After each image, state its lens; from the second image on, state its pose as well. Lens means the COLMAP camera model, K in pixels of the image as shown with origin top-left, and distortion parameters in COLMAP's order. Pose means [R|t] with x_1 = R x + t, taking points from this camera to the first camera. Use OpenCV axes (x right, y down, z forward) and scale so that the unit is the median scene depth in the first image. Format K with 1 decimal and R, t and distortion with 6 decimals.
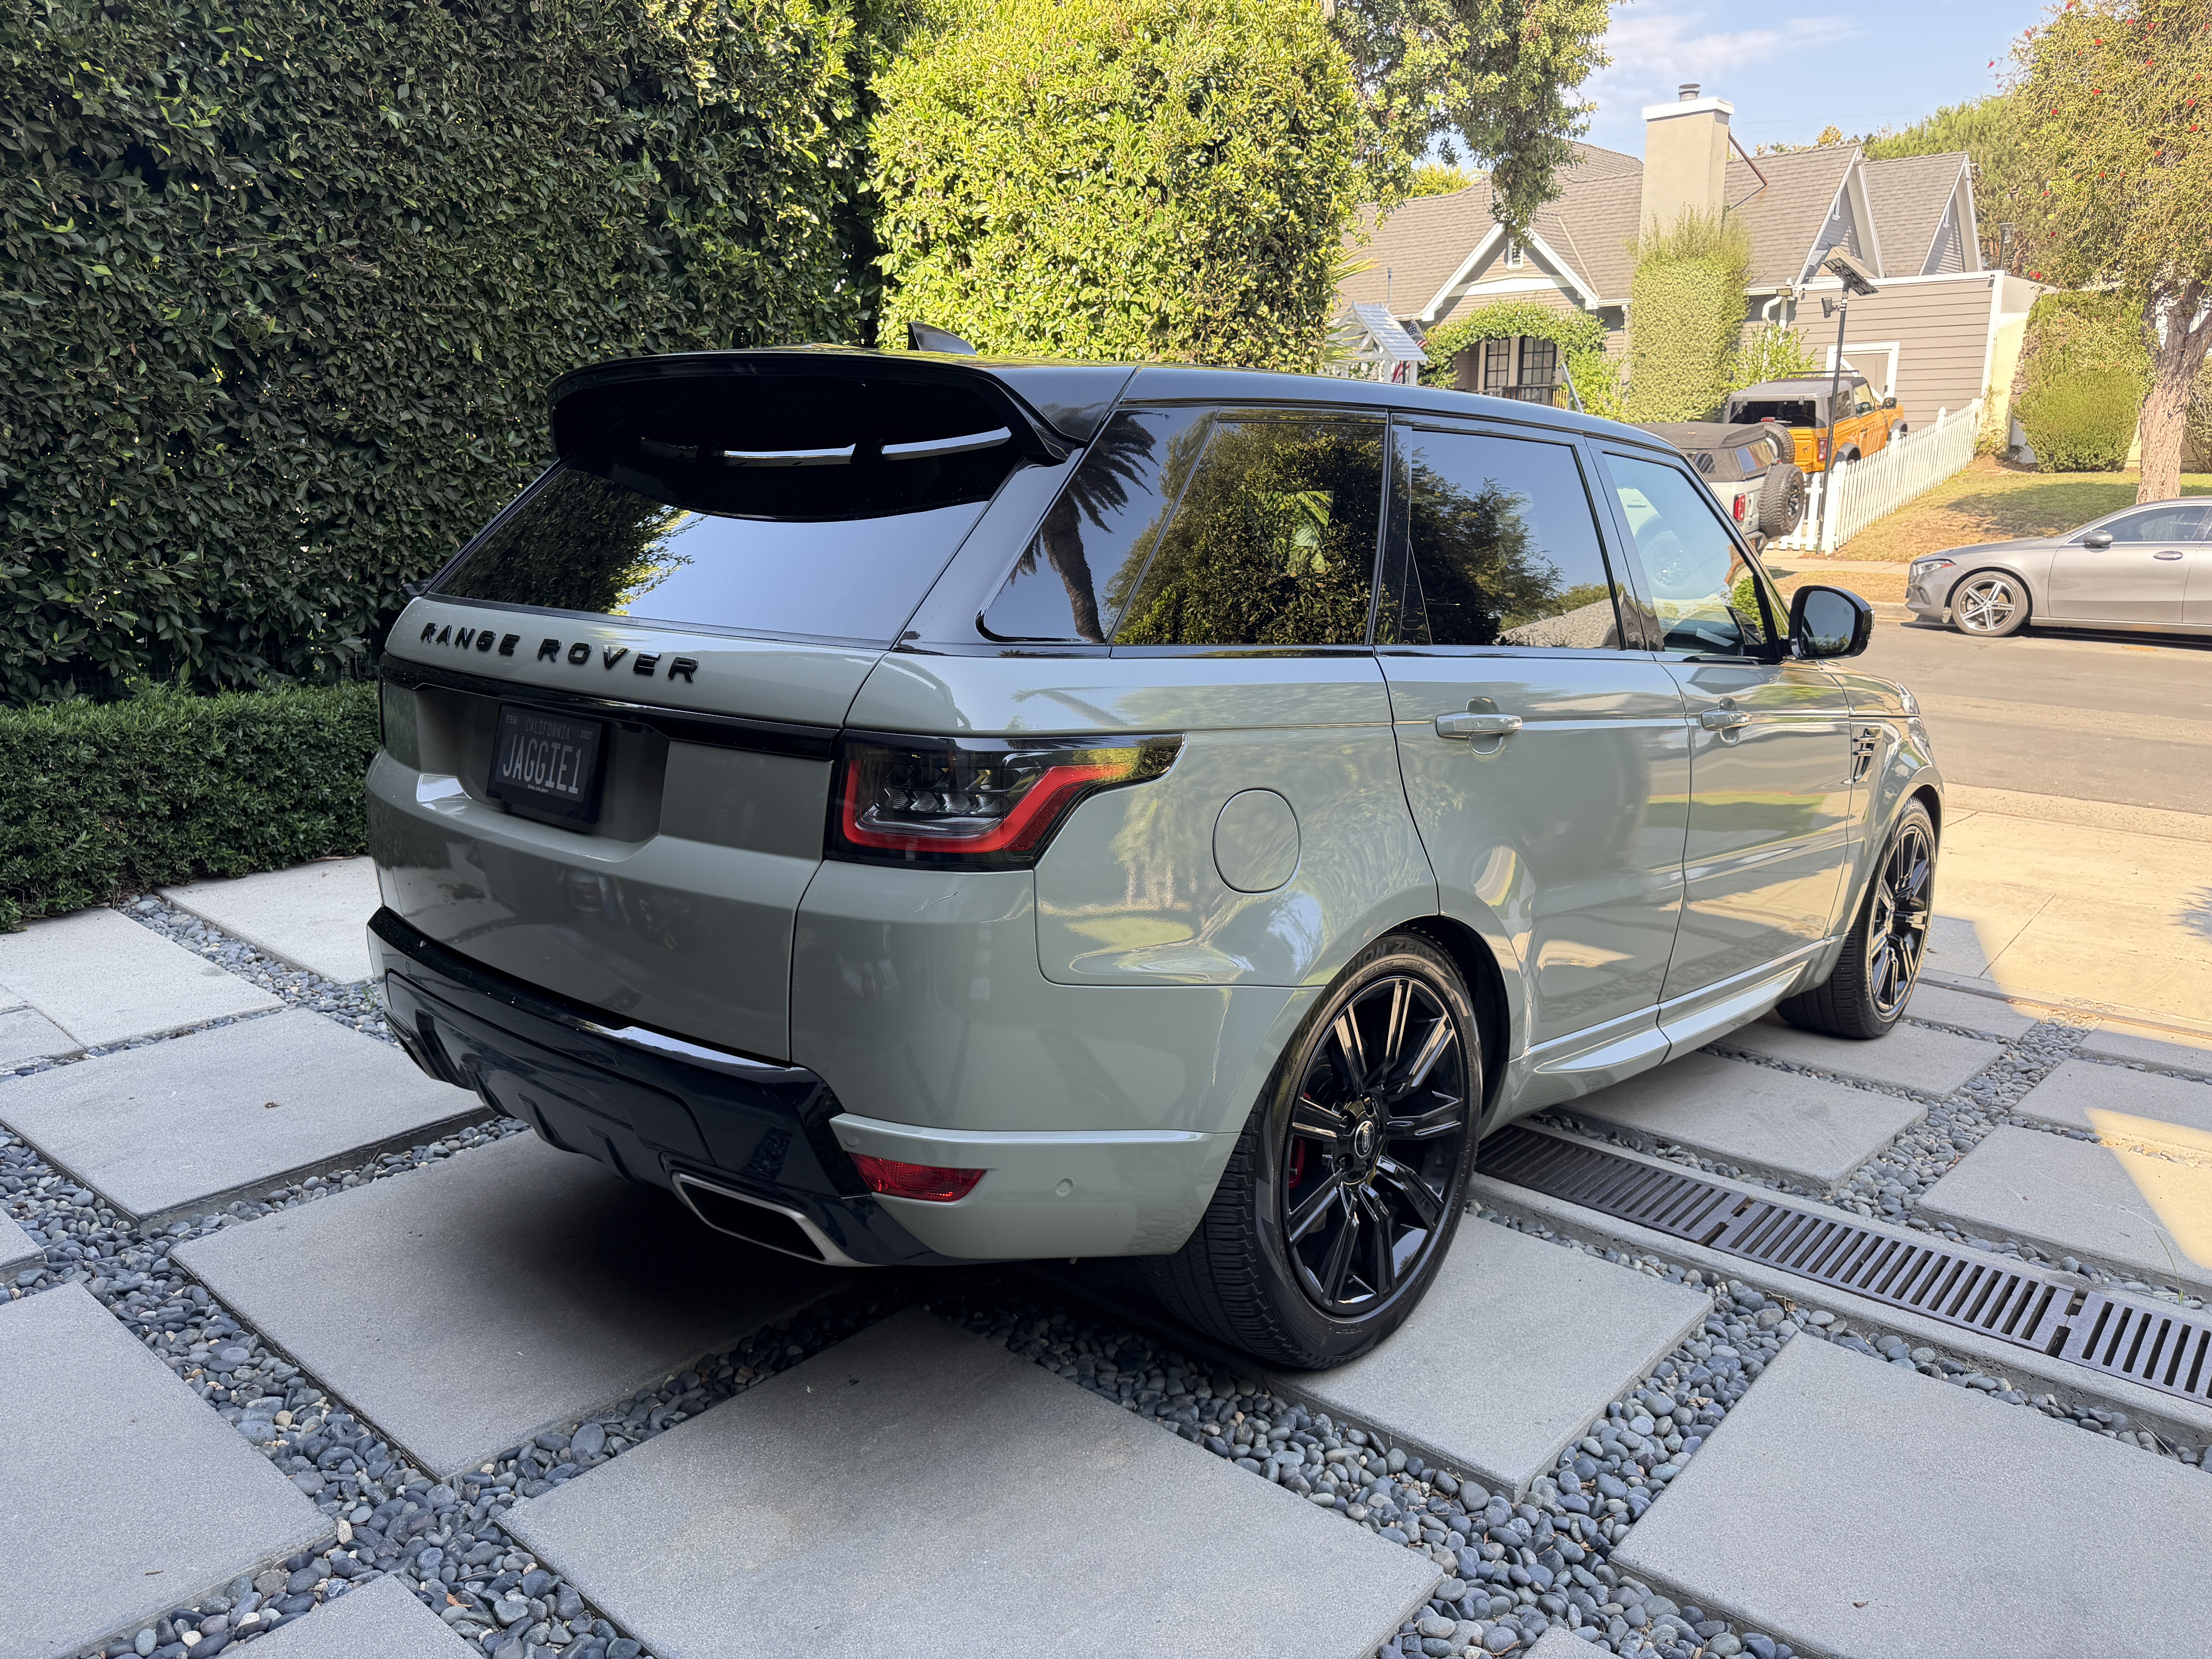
lens RADIAL K [[1559.8, 0, 1106.0], [0, 1559.8, 829.5], [0, 0, 1]] dist [-0.002075, -0.000946]
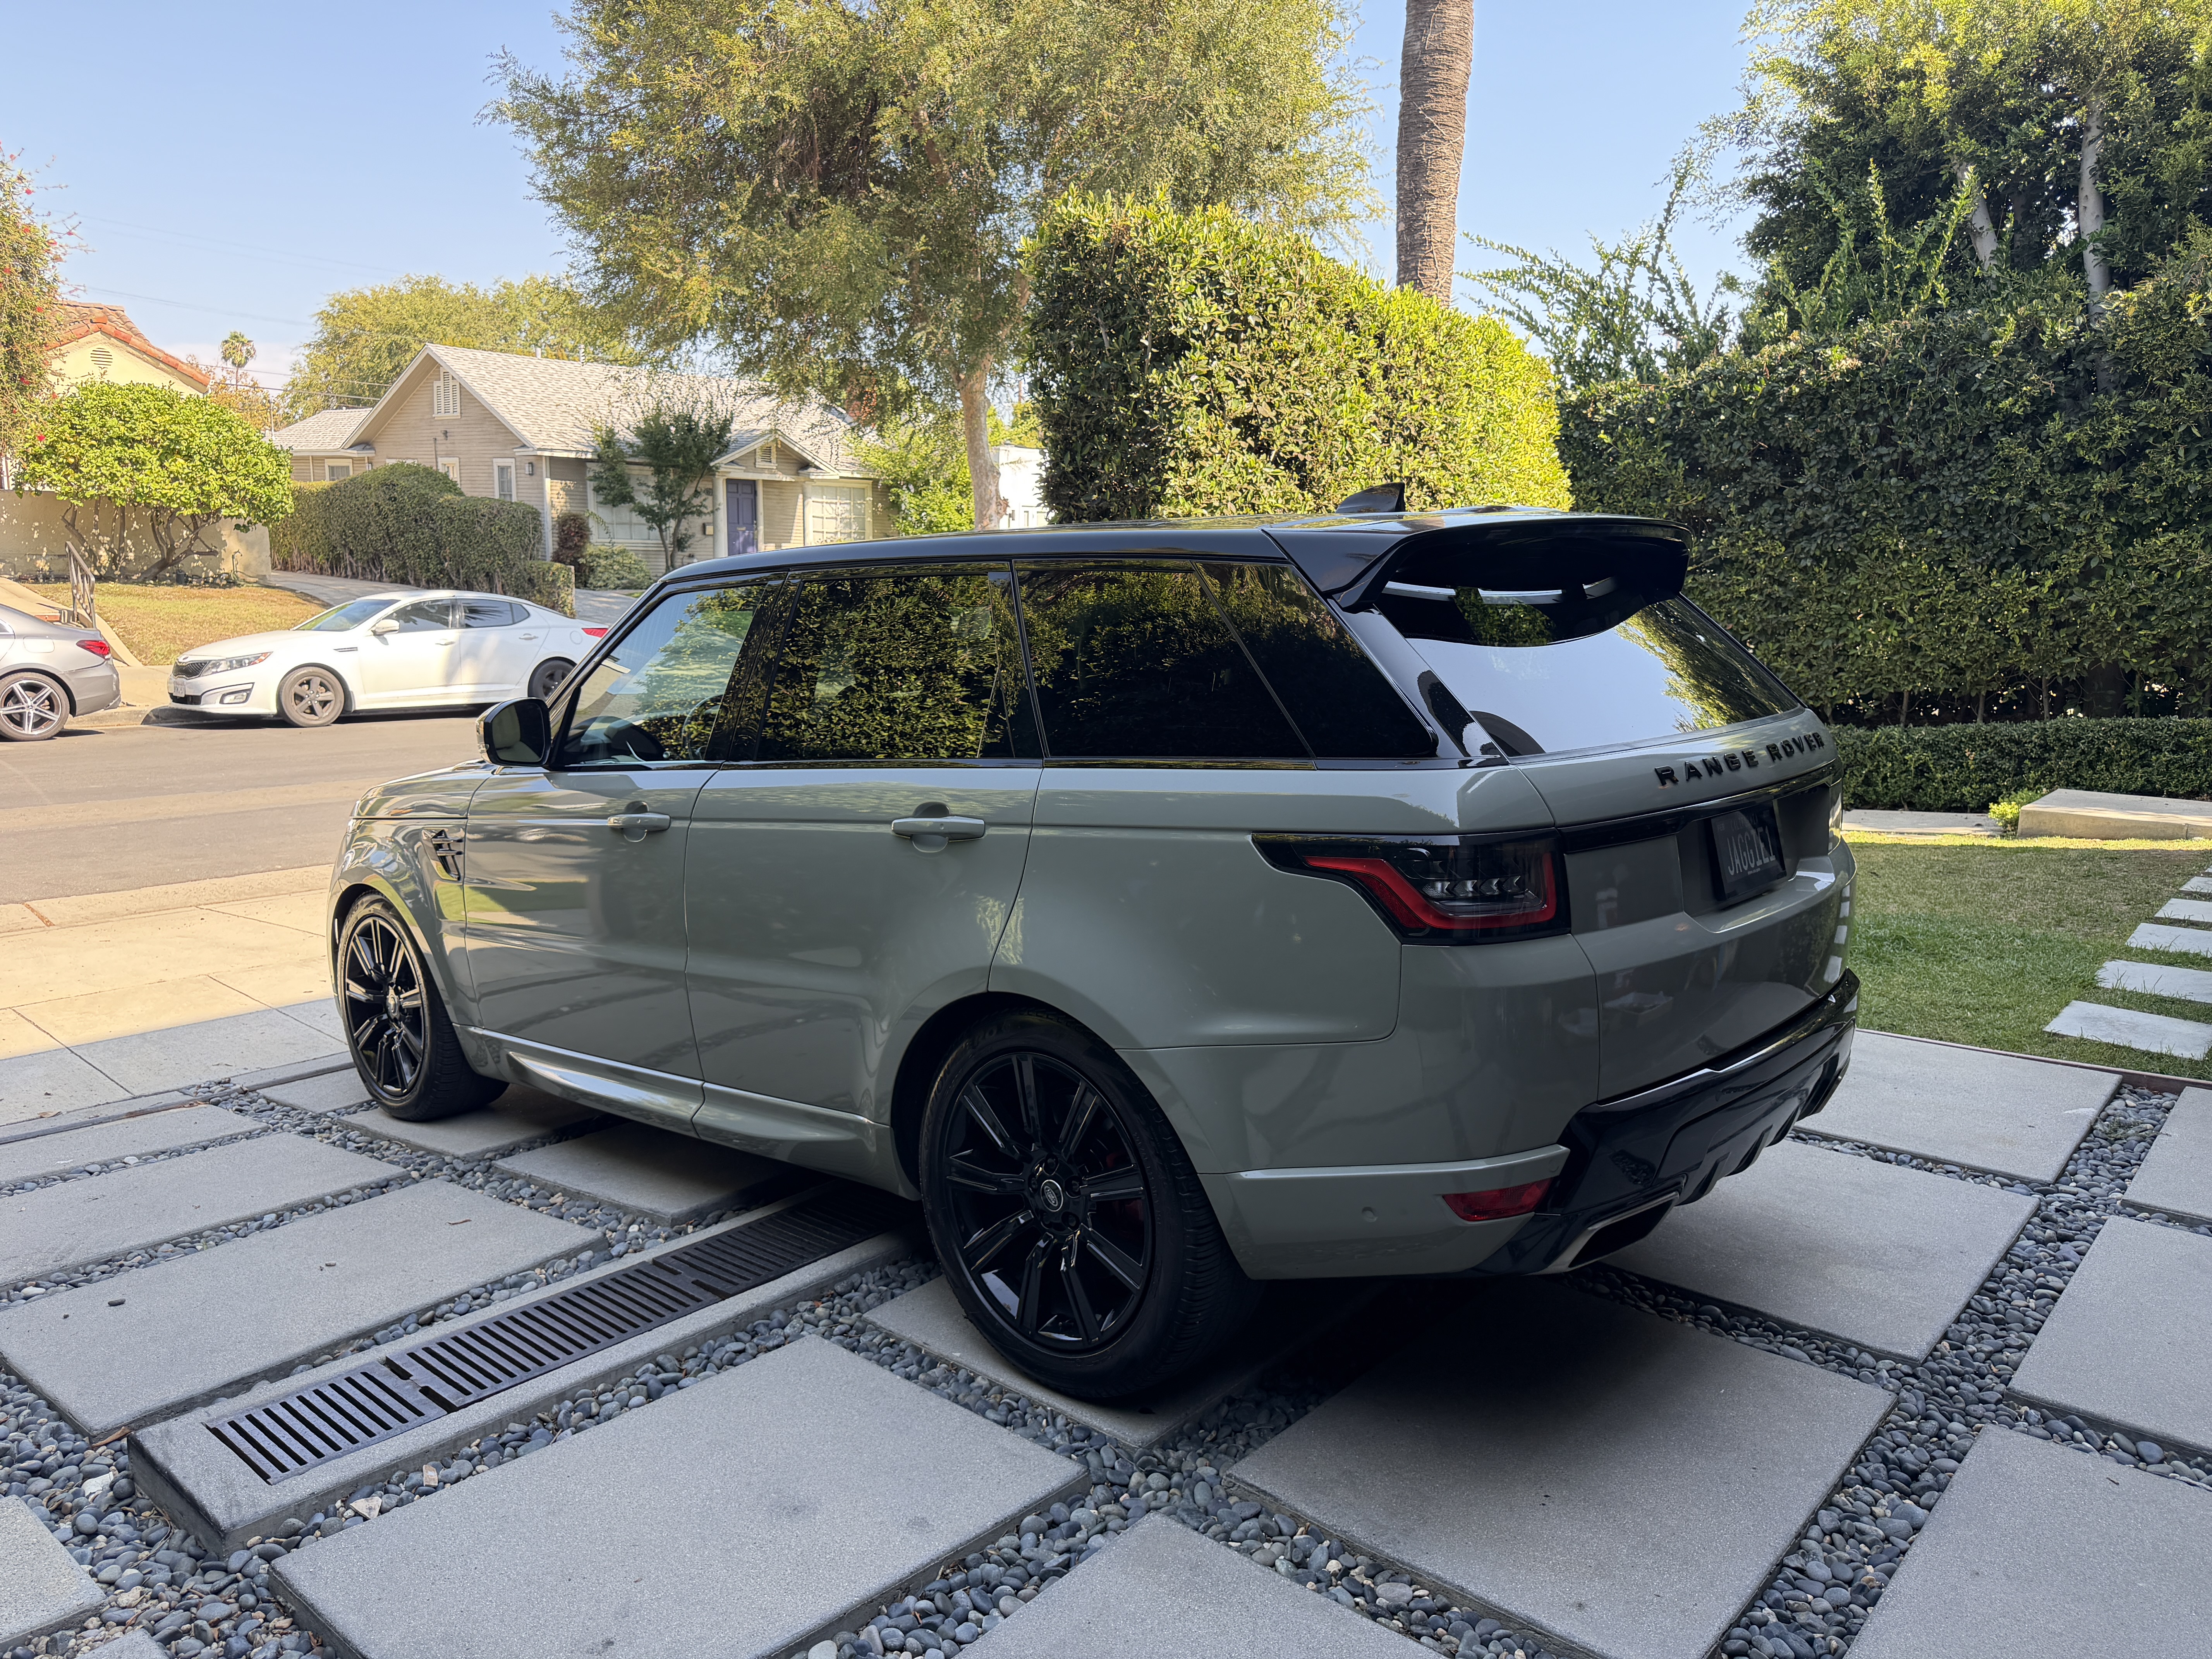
lens RADIAL K [[1559.8, 0, 1106.0], [0, 1559.8, 829.5], [0, 0, 1]] dist [-0.002075, -0.000946]
pose [[0.013525, -0.170630, 0.985242, -1.365146], [0.216116, 0.962541, 0.163732, -0.321221], [-0.976274, 0.210712, 0.049894, 1.243650]]
